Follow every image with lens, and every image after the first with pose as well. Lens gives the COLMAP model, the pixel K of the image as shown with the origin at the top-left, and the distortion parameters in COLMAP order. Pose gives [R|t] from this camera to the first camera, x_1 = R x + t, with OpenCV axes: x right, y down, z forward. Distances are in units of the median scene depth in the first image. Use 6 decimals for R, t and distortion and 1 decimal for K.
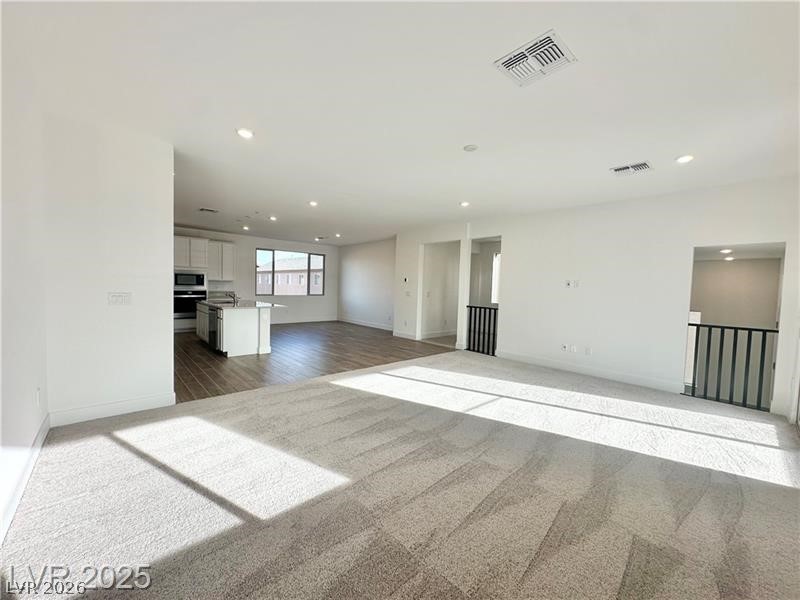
lens RADIAL K [[317.7, 0, 402.9], [0, 317.7, 303.1], [0, 0, 1]] dist [-0.002200, 0.000358]
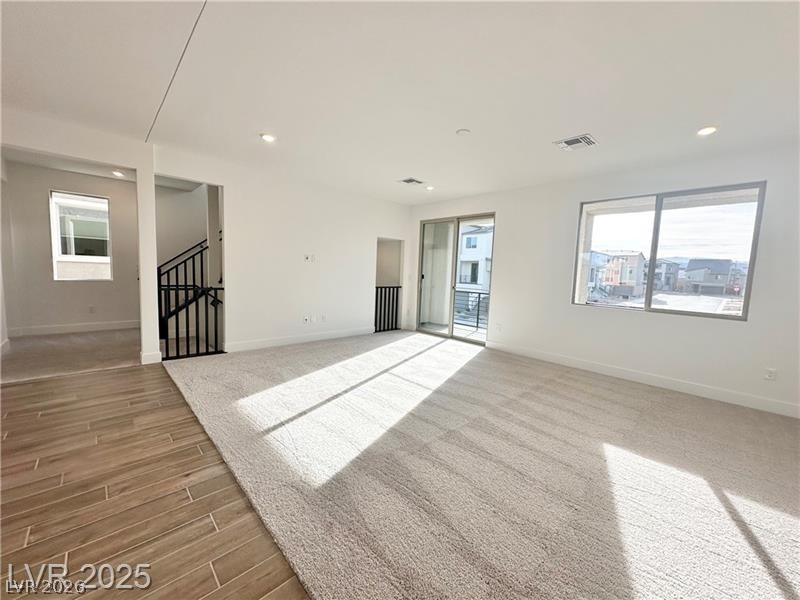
lens RADIAL K [[317.7, 0, 400.1], [0, 317.7, 293.7], [0, 0, 1]] dist [-0.002200, 0.000358]
pose [[-0.024162, -0.100816, 0.994612, -0.677047], [0.013468, 0.994779, 0.101160, -0.059610], [-0.999617, 0.015840, -0.022678, 0.956874]]
